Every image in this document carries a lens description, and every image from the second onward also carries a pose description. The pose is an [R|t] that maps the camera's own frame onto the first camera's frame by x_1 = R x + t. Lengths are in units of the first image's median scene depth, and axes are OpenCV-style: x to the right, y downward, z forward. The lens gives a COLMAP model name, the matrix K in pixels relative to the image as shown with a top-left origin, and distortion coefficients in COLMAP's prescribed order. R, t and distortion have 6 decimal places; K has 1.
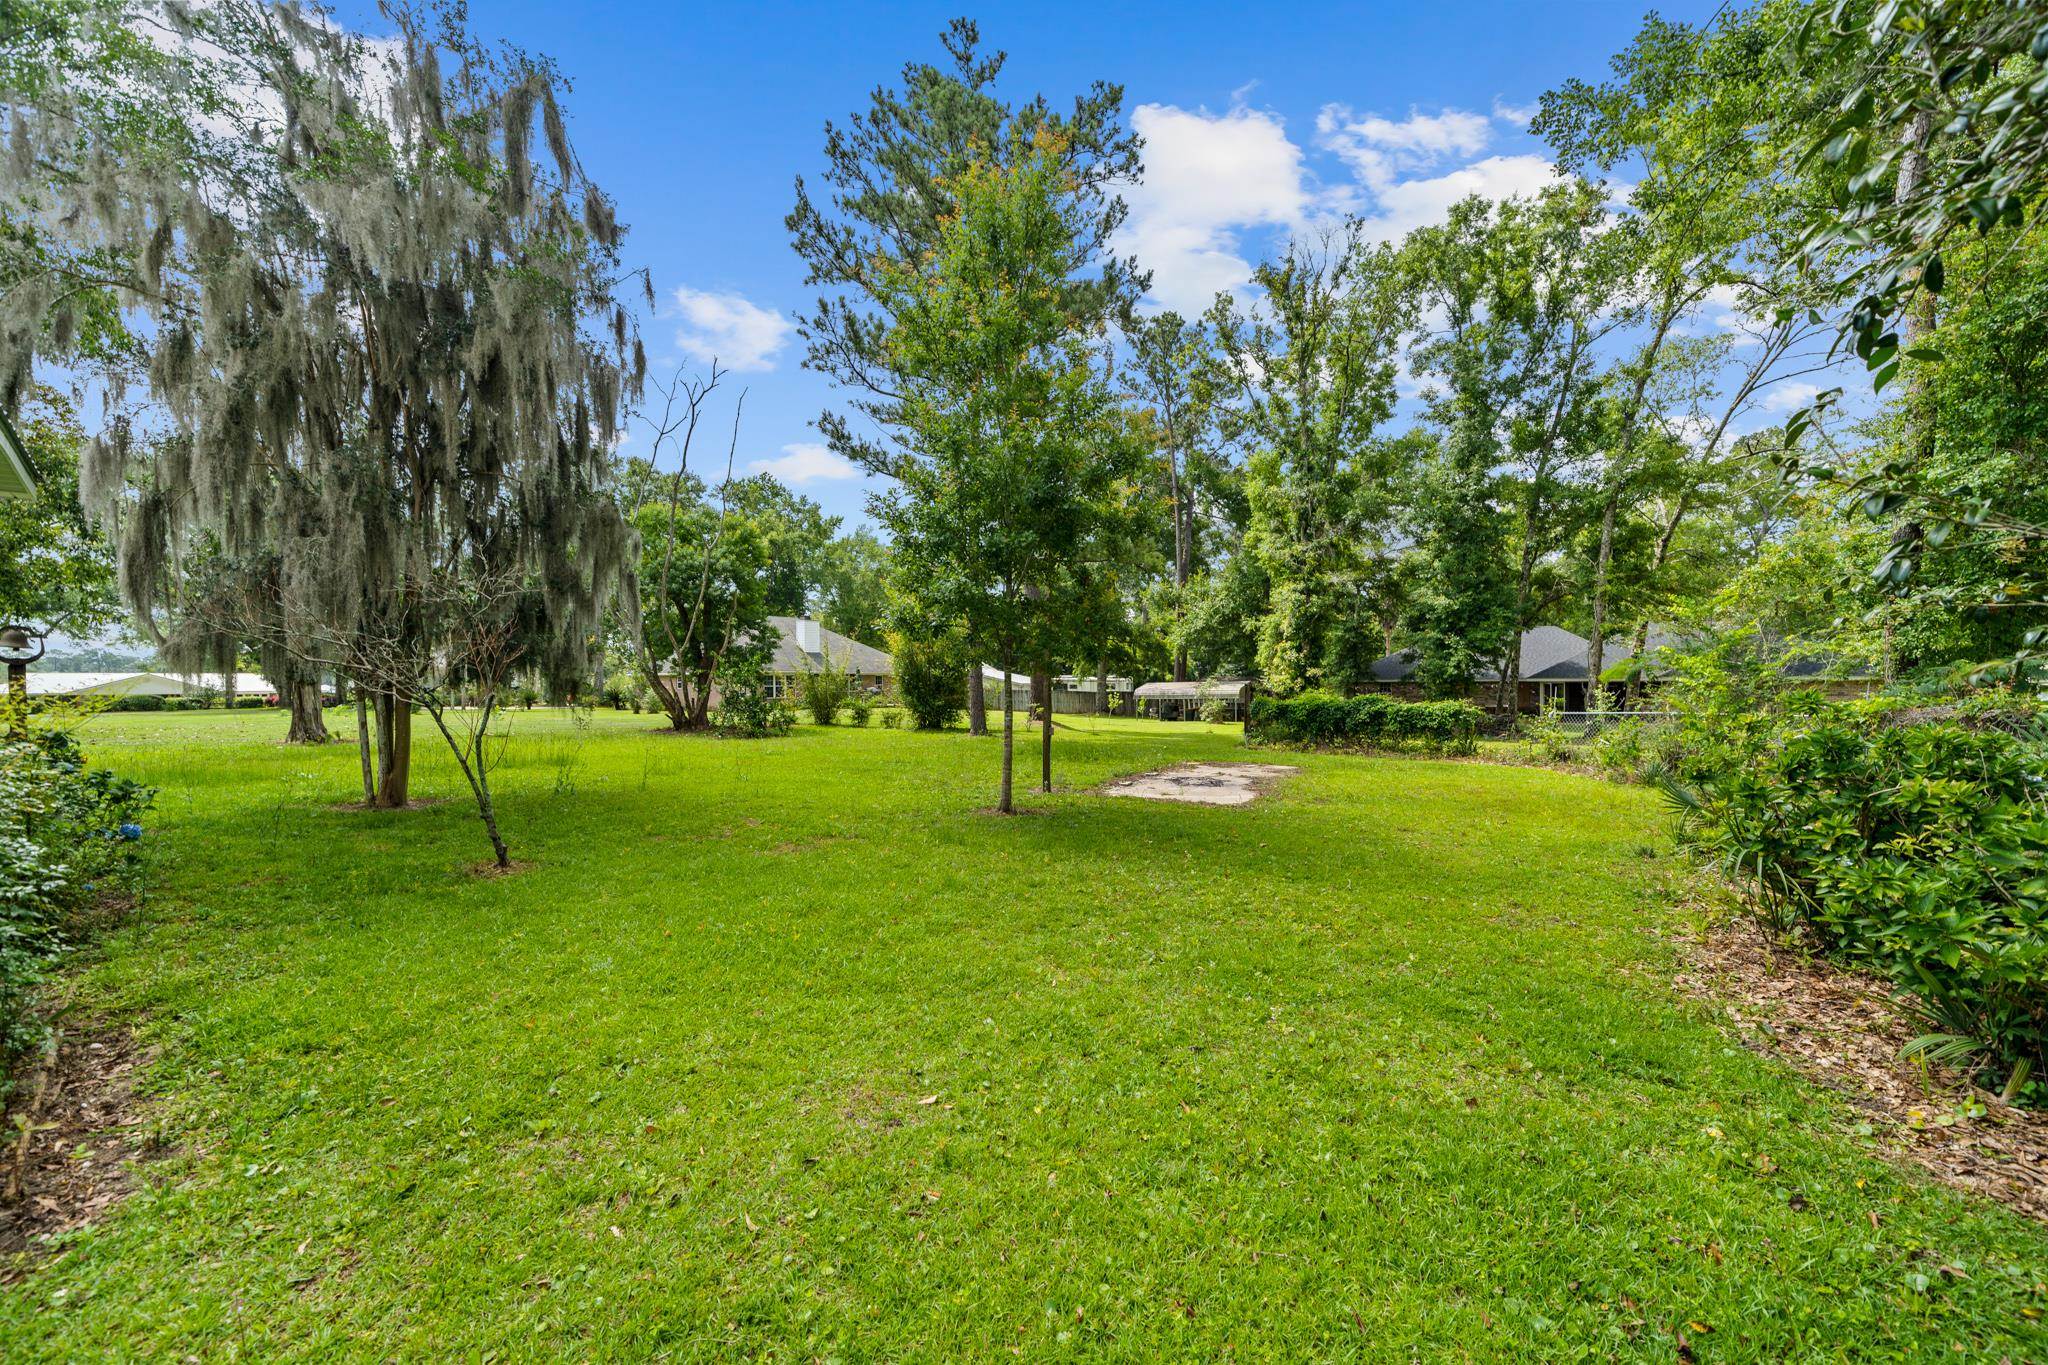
lens RADIAL K [[835.6, 0, 1022.2], [0, 835.6, 688.7], [0, 0, 1]] dist [0.003546, 0.000119]
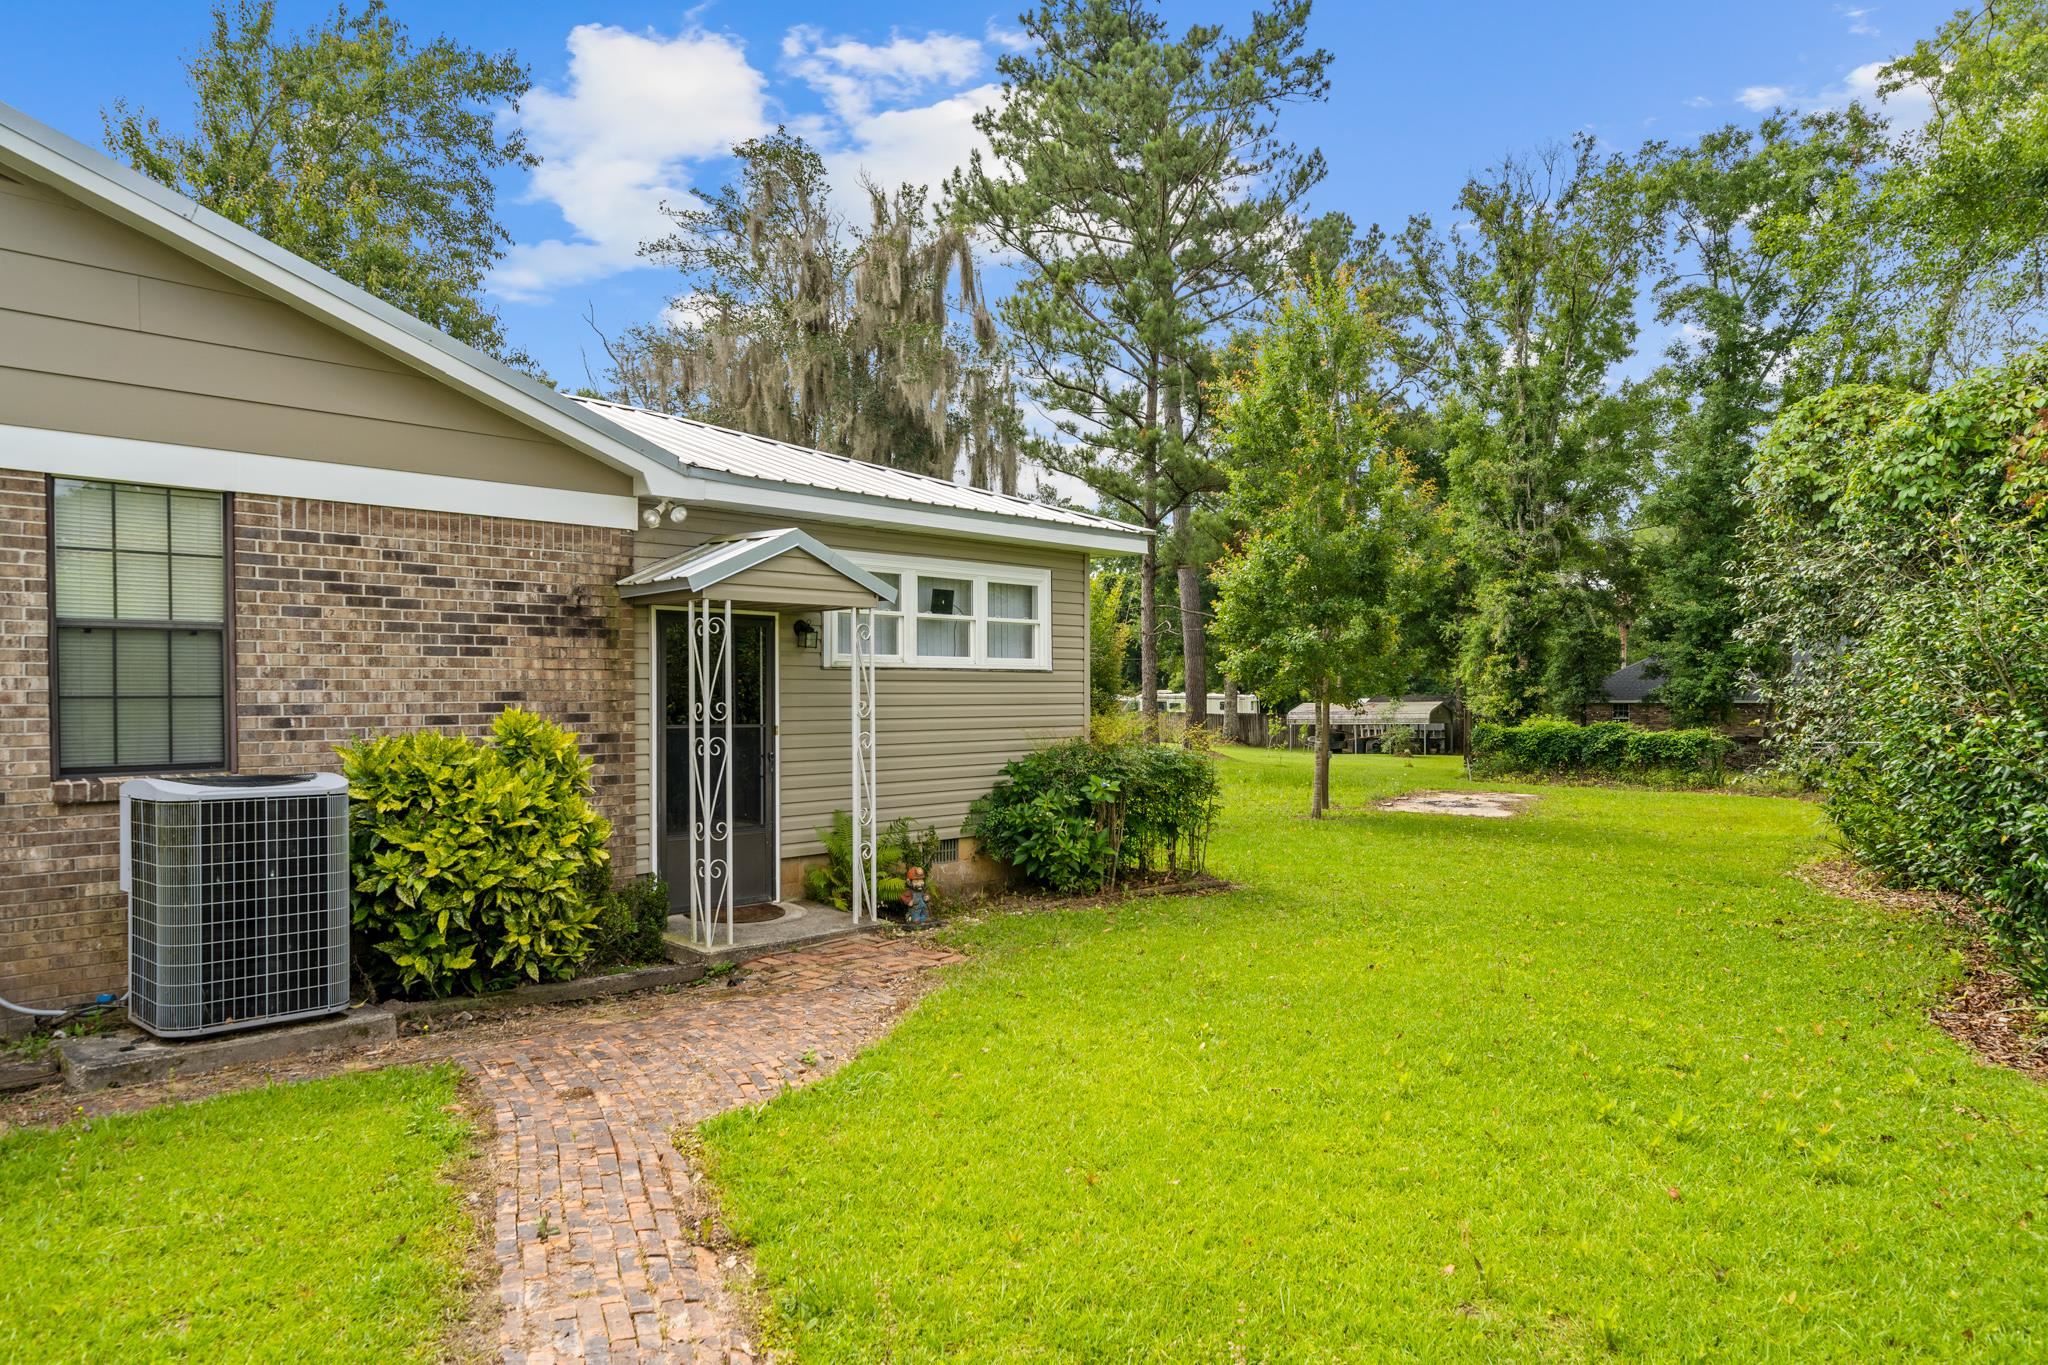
lens RADIAL K [[1303.5, 0, 1015.5], [0, 1303.5, 697.2], [0, 0, 1]] dist [-0.002241, -0.000463]
pose [[0.999738, 0.003738, -0.022563, -0.123149], [-0.003891, 0.999970, -0.006734, -0.004531], [0.022537, 0.006821, 0.999723, -0.268892]]
